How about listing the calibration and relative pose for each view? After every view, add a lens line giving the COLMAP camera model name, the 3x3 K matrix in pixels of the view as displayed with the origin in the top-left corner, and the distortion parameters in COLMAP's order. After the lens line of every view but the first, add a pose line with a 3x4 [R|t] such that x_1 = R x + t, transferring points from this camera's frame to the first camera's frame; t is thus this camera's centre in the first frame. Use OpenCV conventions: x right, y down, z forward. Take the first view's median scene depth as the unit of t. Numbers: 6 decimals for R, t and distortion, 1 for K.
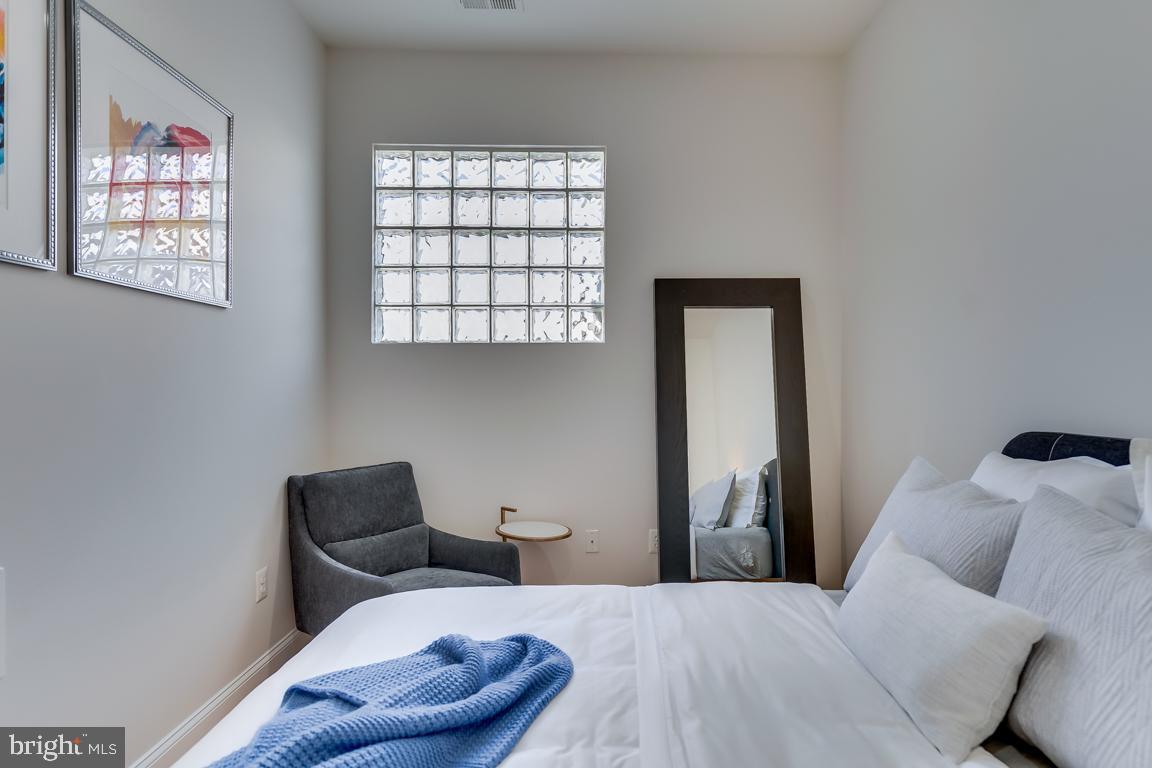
lens RADIAL K [[670.1, 0, 580.1], [0, 670.1, 380.3], [0, 0, 1]] dist [0.008714, -0.000291]
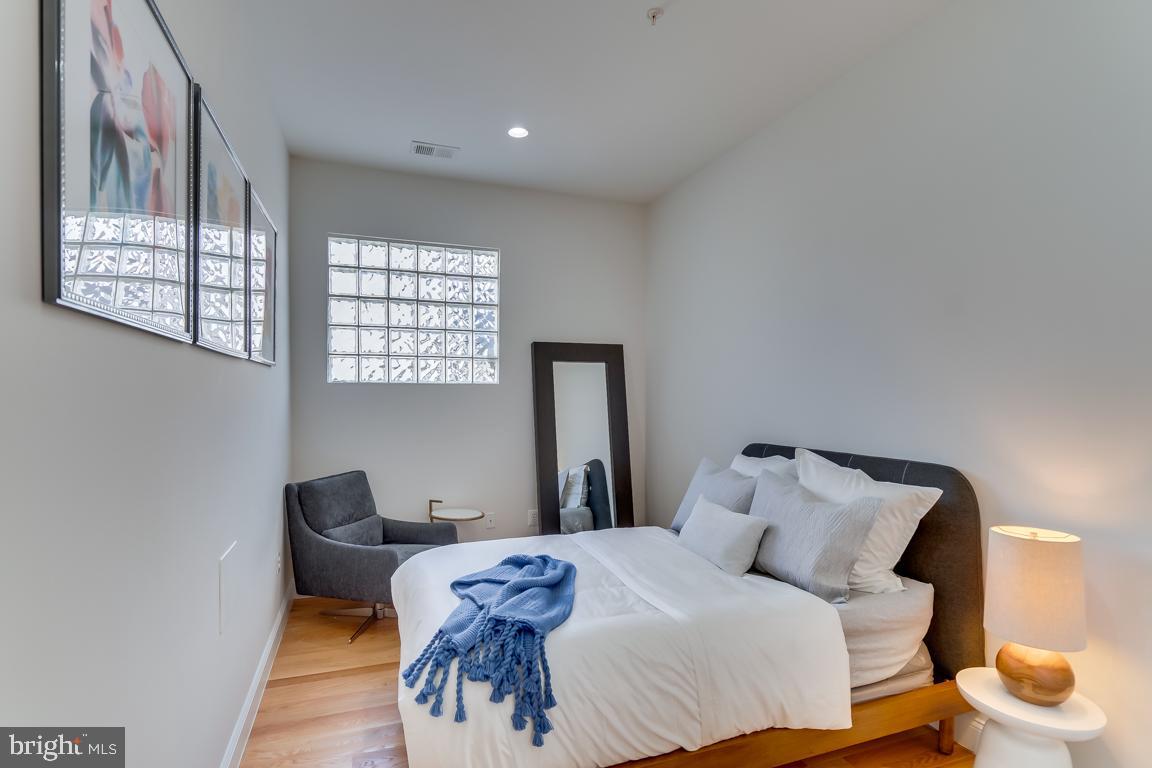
lens RADIAL K [[591.0, 0, 576.4], [0, 591.0, 389.5], [0, 0, 1]] dist [0.008917, -0.000478]
pose [[0.944983, 0.008116, 0.327019, -0.227032], [-0.007097, 0.999966, -0.004309, -0.039903], [-0.327042, 0.001751, 0.945008, -0.273442]]
